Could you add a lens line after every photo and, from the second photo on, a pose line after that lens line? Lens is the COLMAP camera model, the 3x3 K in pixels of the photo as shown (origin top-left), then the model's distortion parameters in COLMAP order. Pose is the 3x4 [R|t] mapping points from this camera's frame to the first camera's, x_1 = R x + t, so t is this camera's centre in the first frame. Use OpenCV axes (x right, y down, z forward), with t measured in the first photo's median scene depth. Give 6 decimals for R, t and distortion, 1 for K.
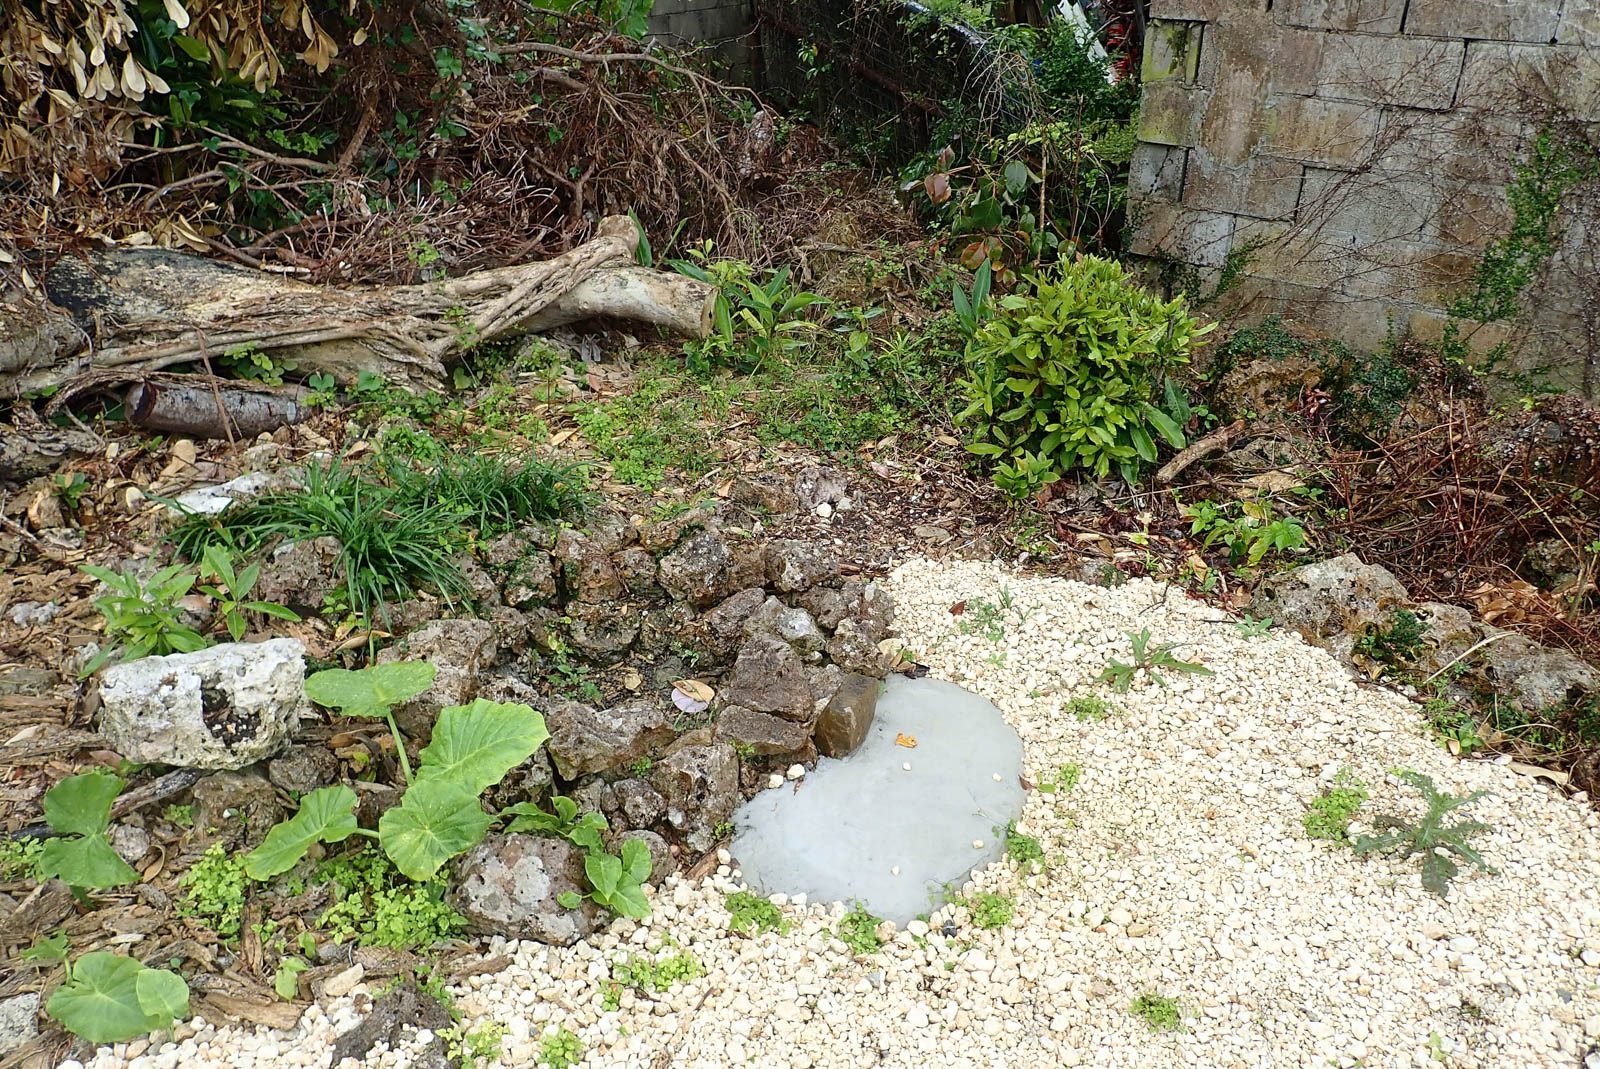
lens RADIAL K [[1184.5, 0, 803.4], [0, 1184.5, 532.3], [0, 0, 1]] dist [0.004979, 0.001155]
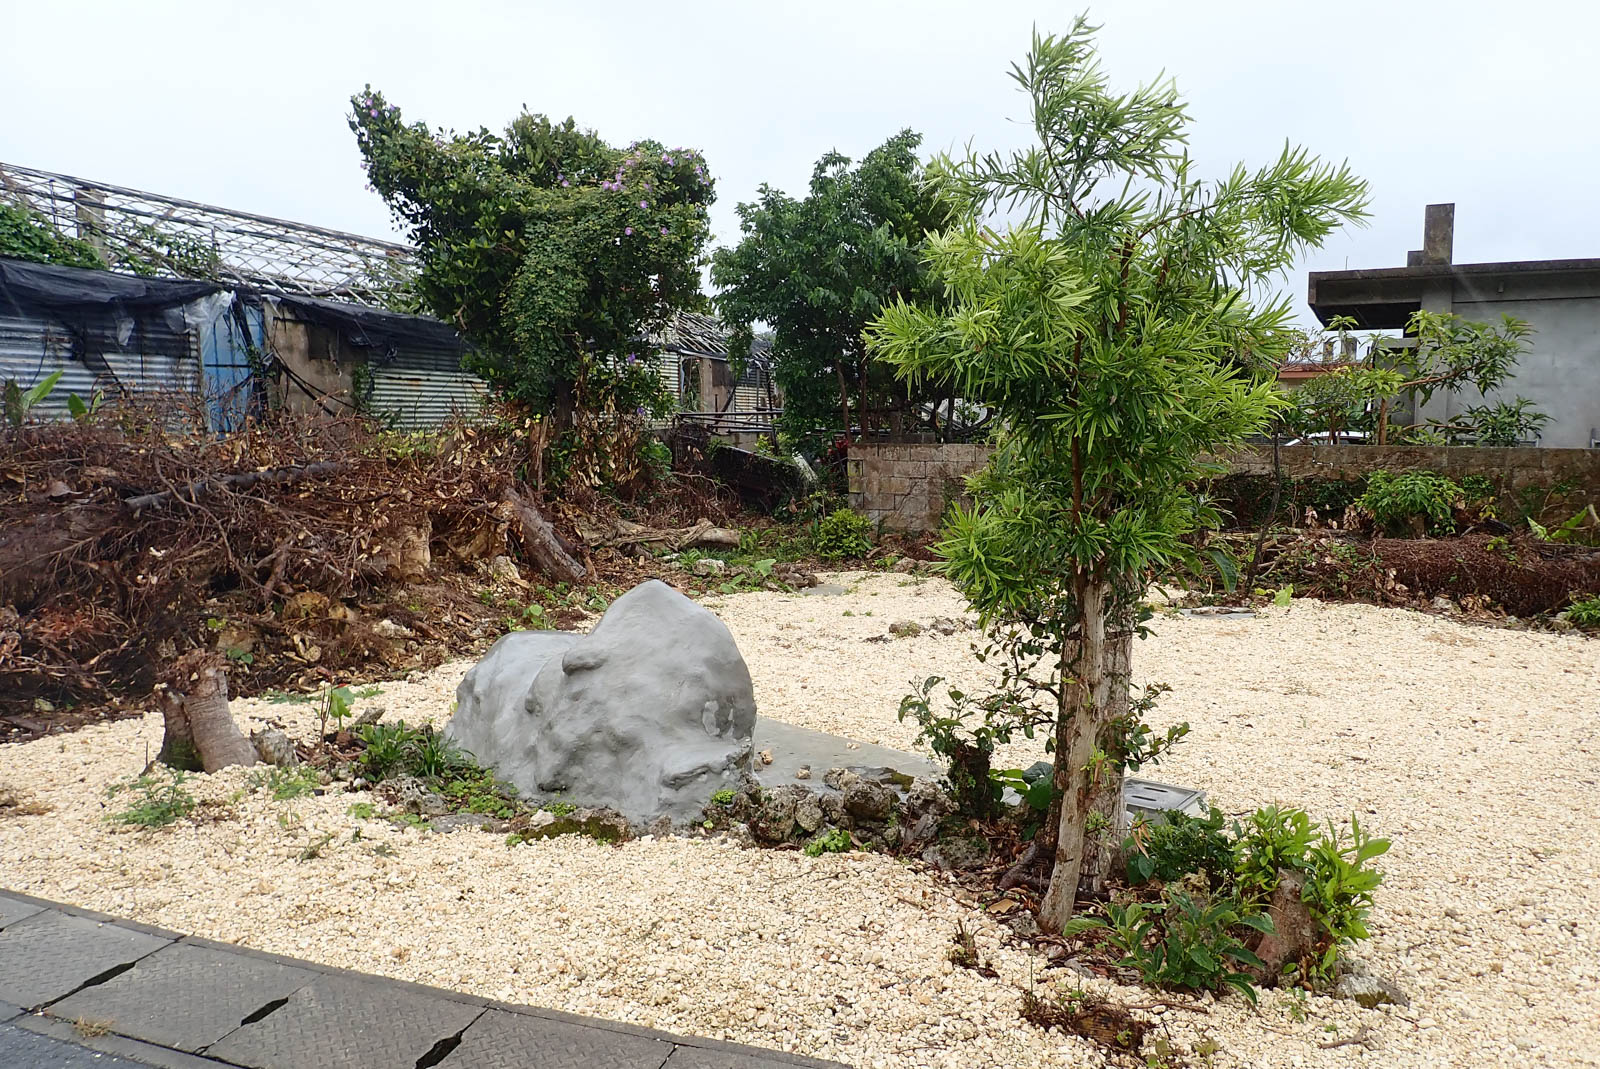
lens RADIAL K [[1184.5, 0, 799.2], [0, 1184.5, 535.1], [0, 0, 1]] dist [0.004979, 0.001155]
pose [[0.971771, -0.046102, 0.231379, -0.751853], [0.126998, 0.928728, -0.348334, 1.095797], [-0.198830, 0.367886, 0.908365, -2.330159]]
